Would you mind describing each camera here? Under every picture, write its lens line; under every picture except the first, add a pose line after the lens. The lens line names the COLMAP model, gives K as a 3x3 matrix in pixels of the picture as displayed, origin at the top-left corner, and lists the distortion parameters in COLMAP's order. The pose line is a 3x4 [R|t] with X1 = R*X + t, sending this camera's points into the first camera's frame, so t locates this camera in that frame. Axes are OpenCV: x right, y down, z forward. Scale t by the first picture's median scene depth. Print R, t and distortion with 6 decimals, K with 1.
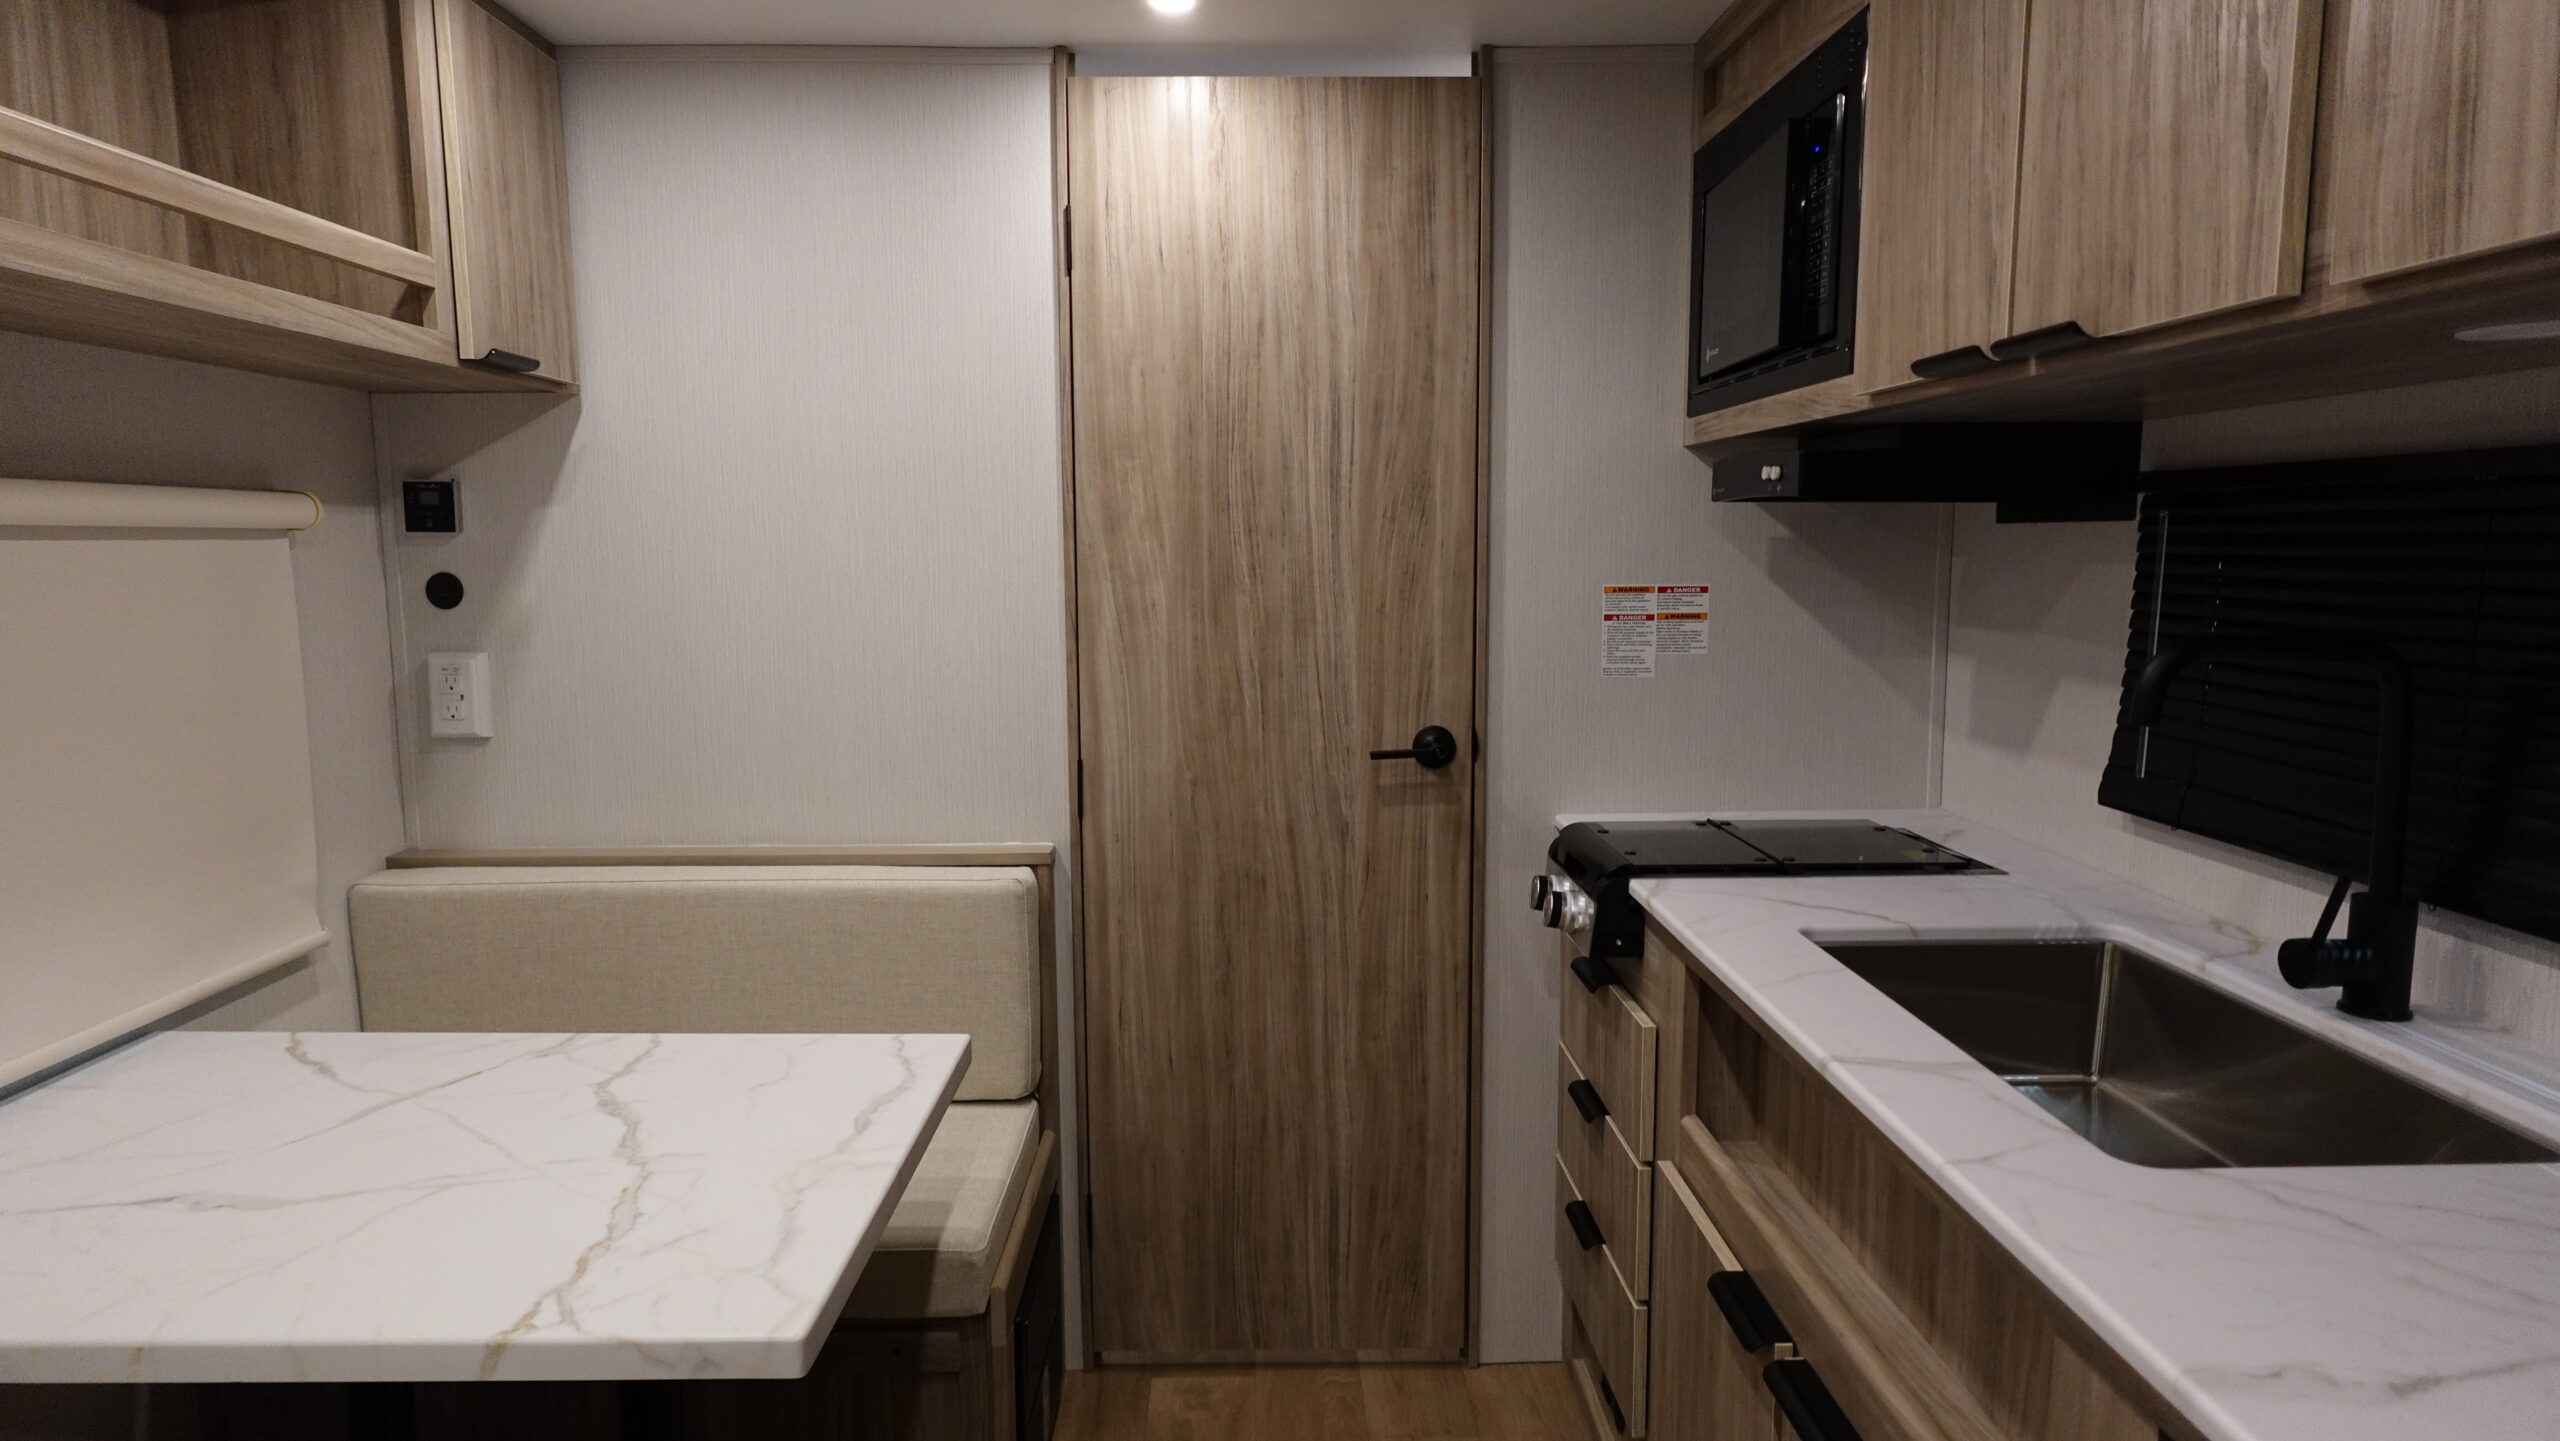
lens RADIAL K [[1468.8, 0, 1282.0], [0, 1468.8, 712.9], [0, 0, 1]] dist [-0.004574, 0.005382]
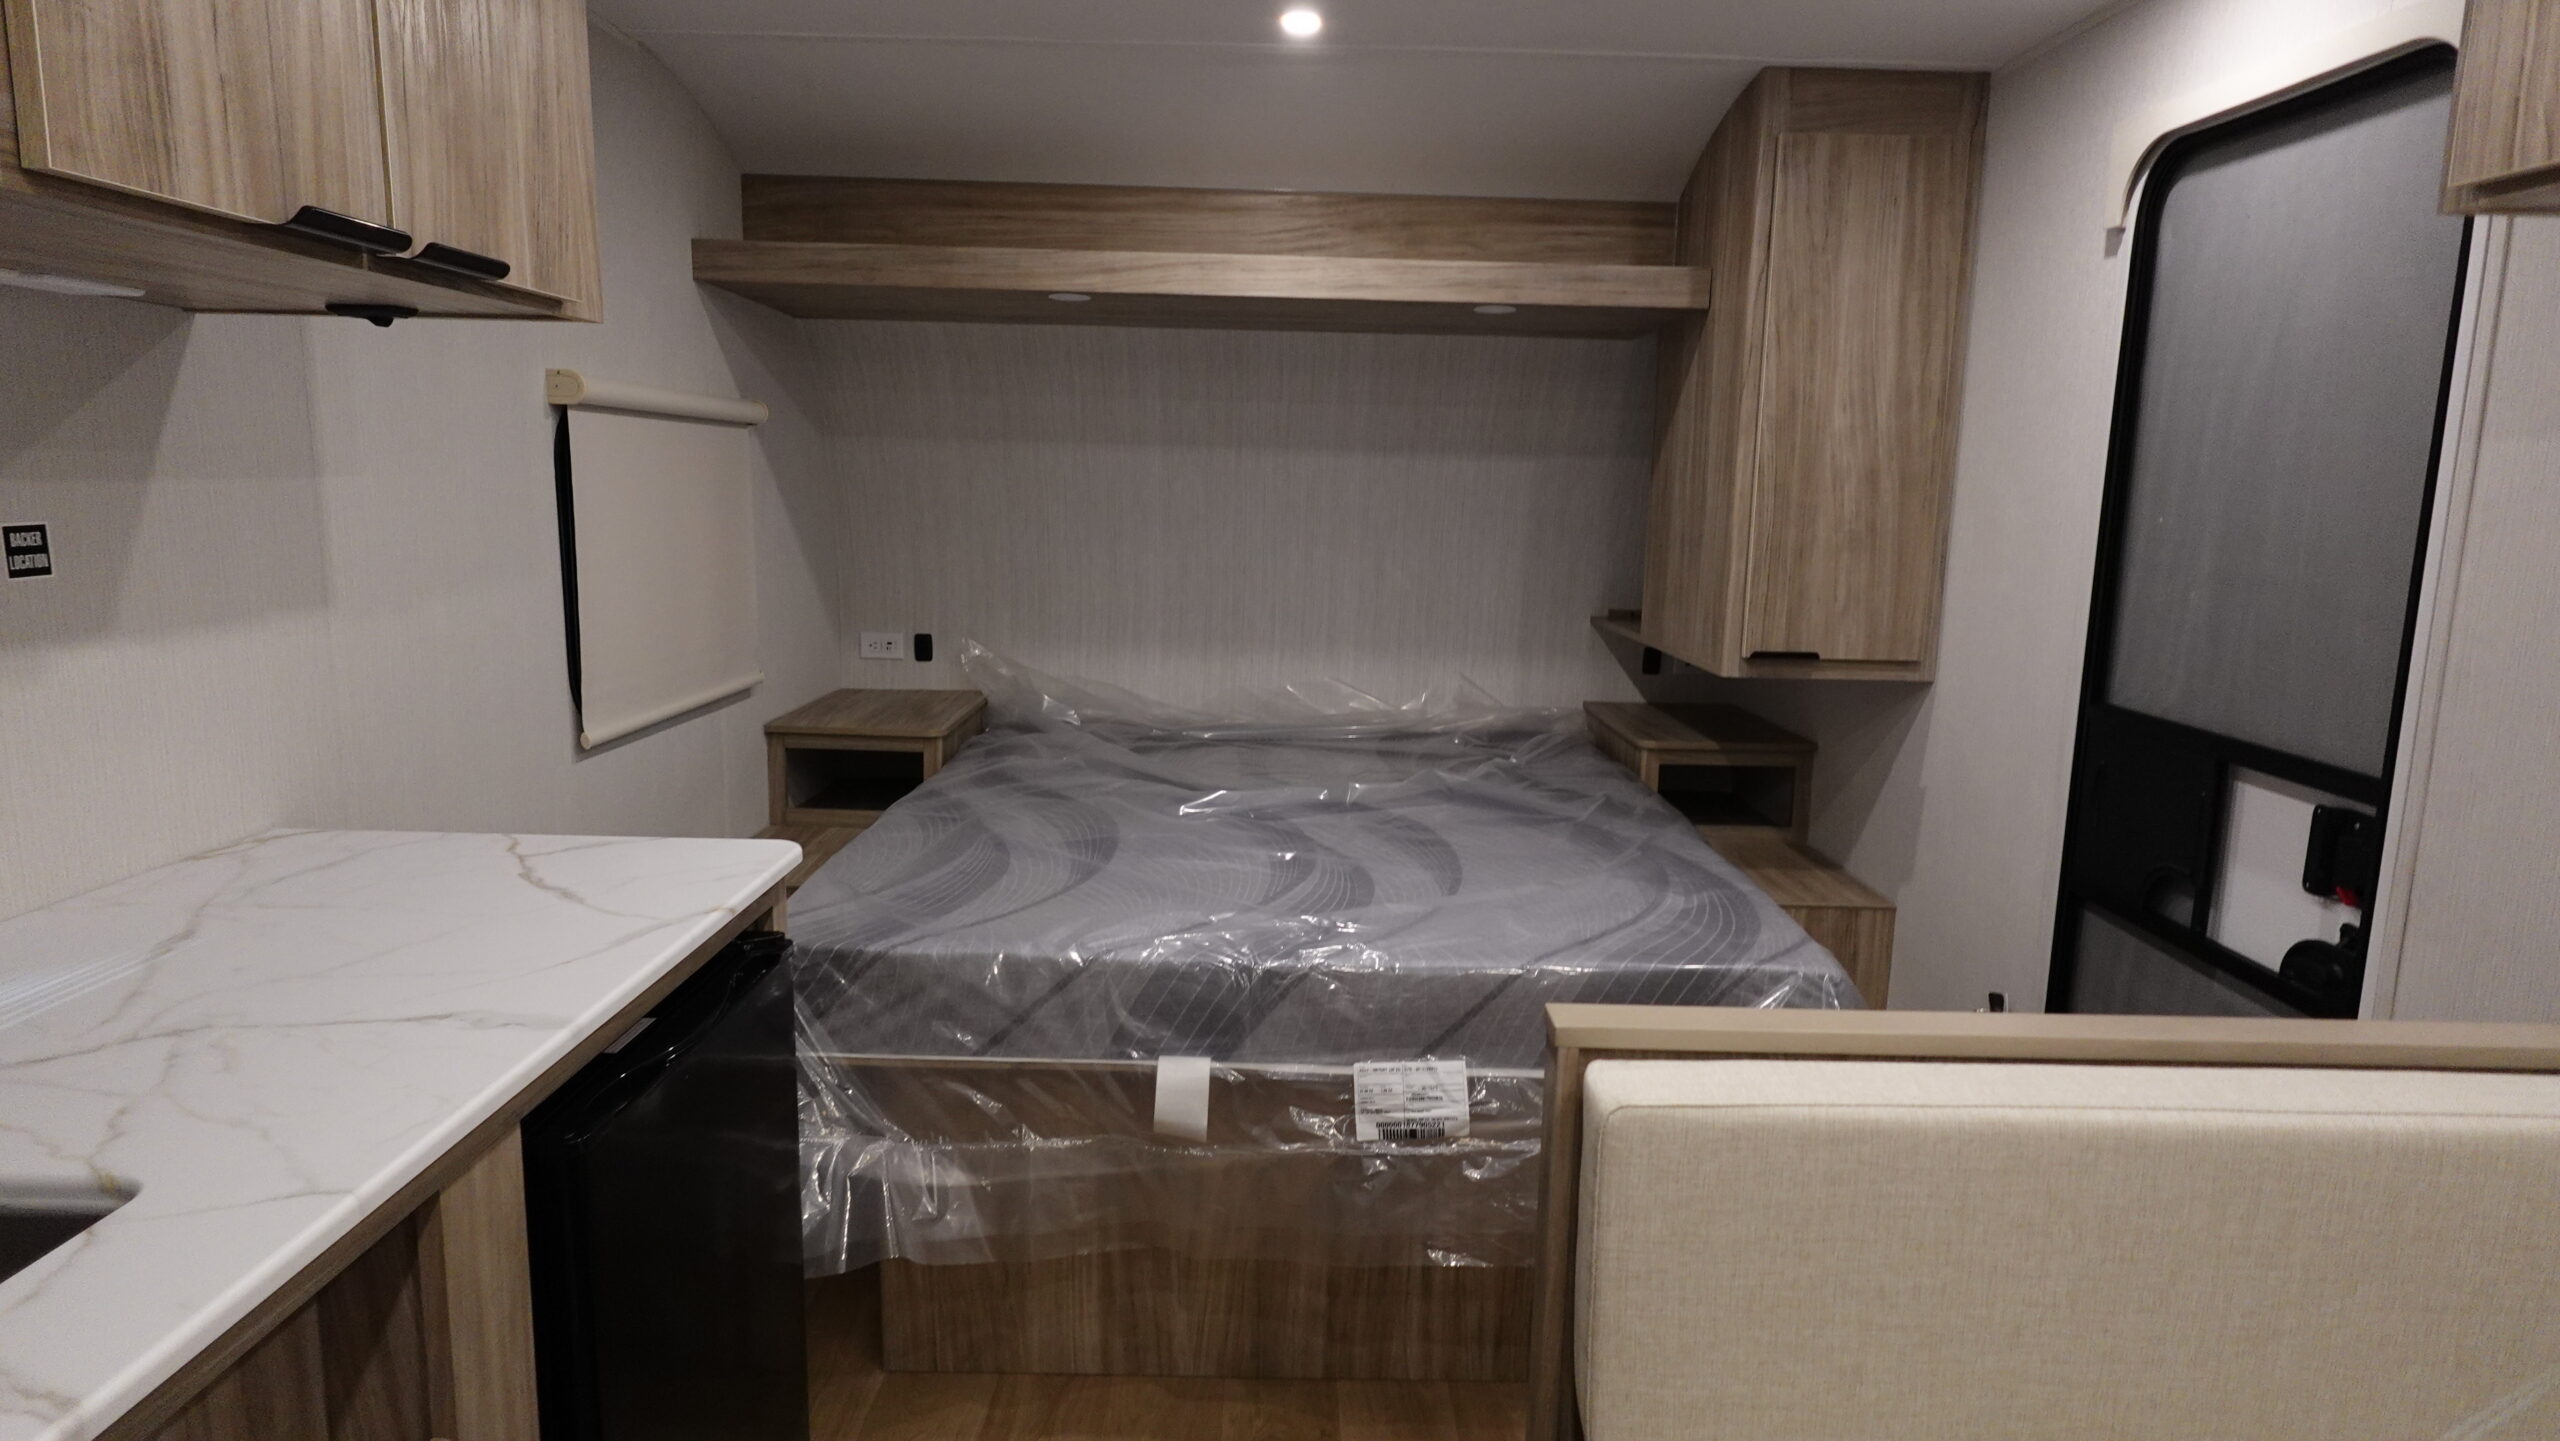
lens RADIAL K [[1468.8, 0, 1278.6], [0, 1468.8, 734.8], [0, 0, 1]] dist [-0.004574, 0.005382]
pose [[-0.999659, -0.020816, 0.015758, -0.040091], [-0.015402, 0.957553, 0.287844, -0.091500], [-0.021081, 0.287503, -0.957548, 0.805470]]
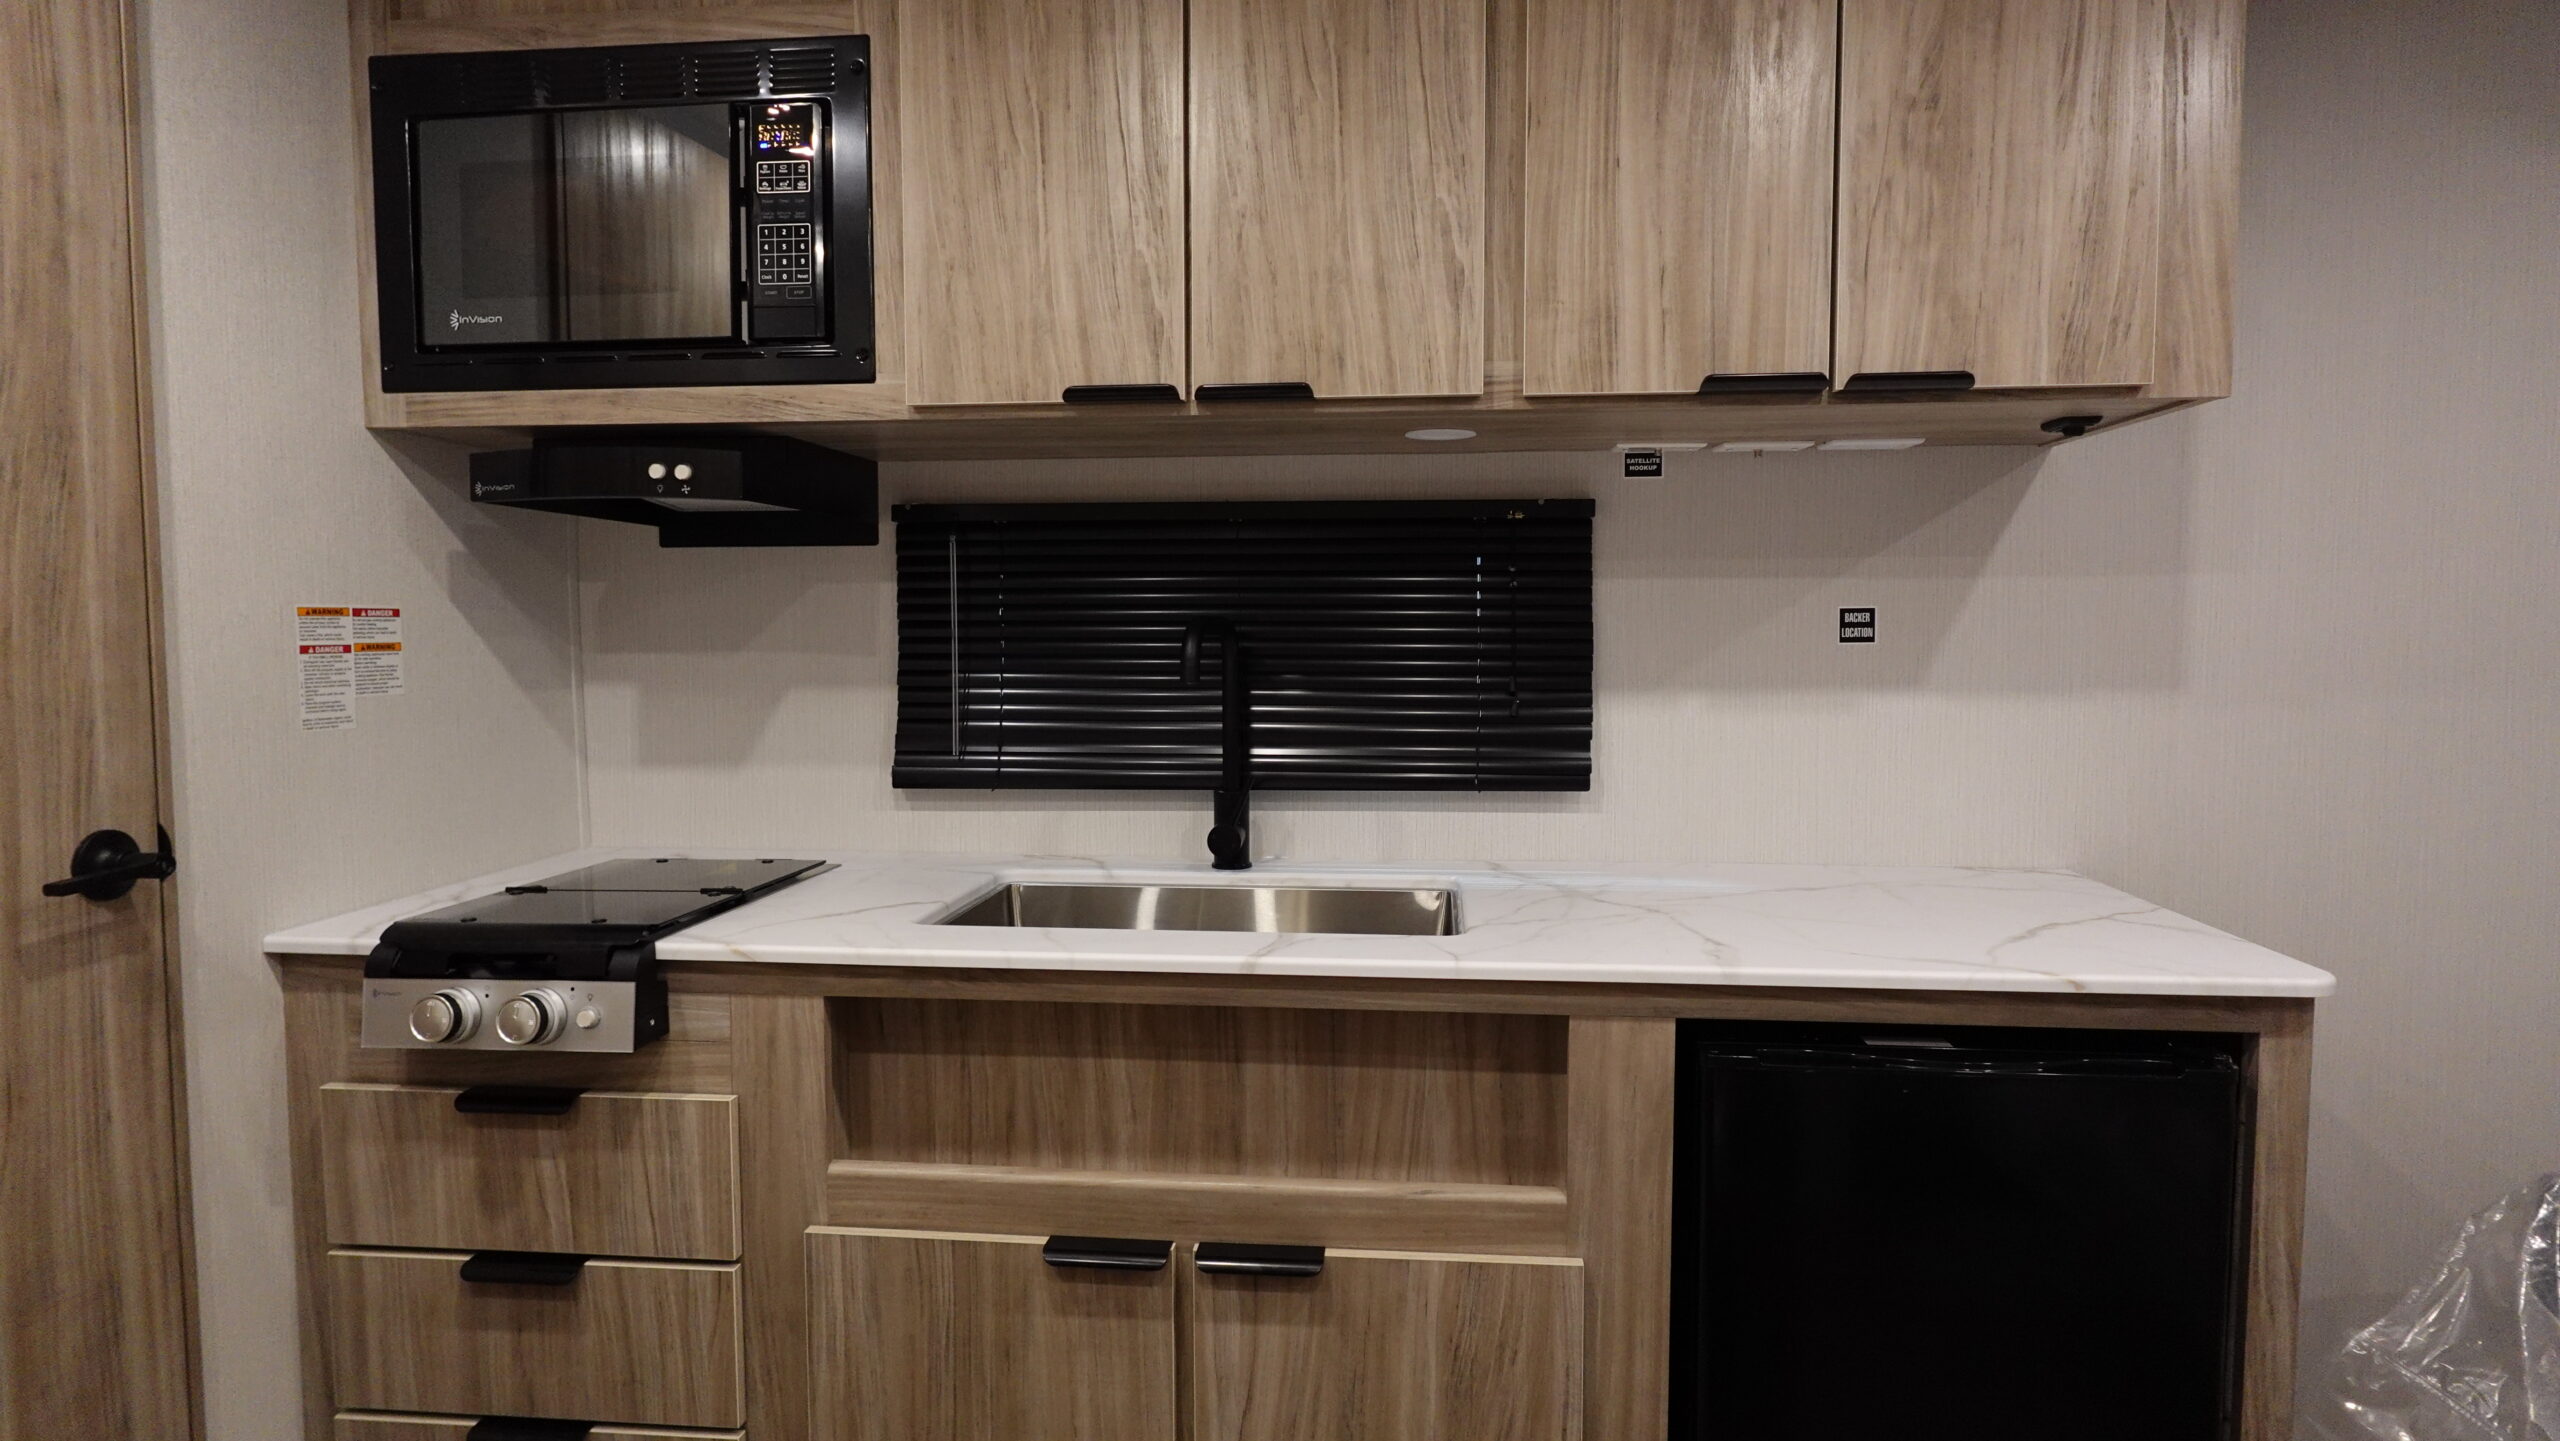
lens RADIAL K [[1468.8, 0, 1280.2], [0, 1468.8, 716.9], [0, 0, 1]] dist [-0.004574, 0.005382]
pose [[0.114222, -0.056944, 0.991822, -0.453978], [0.120276, 0.991805, 0.043092, -0.005490], [-0.986148, 0.114371, 0.120134, 0.453366]]
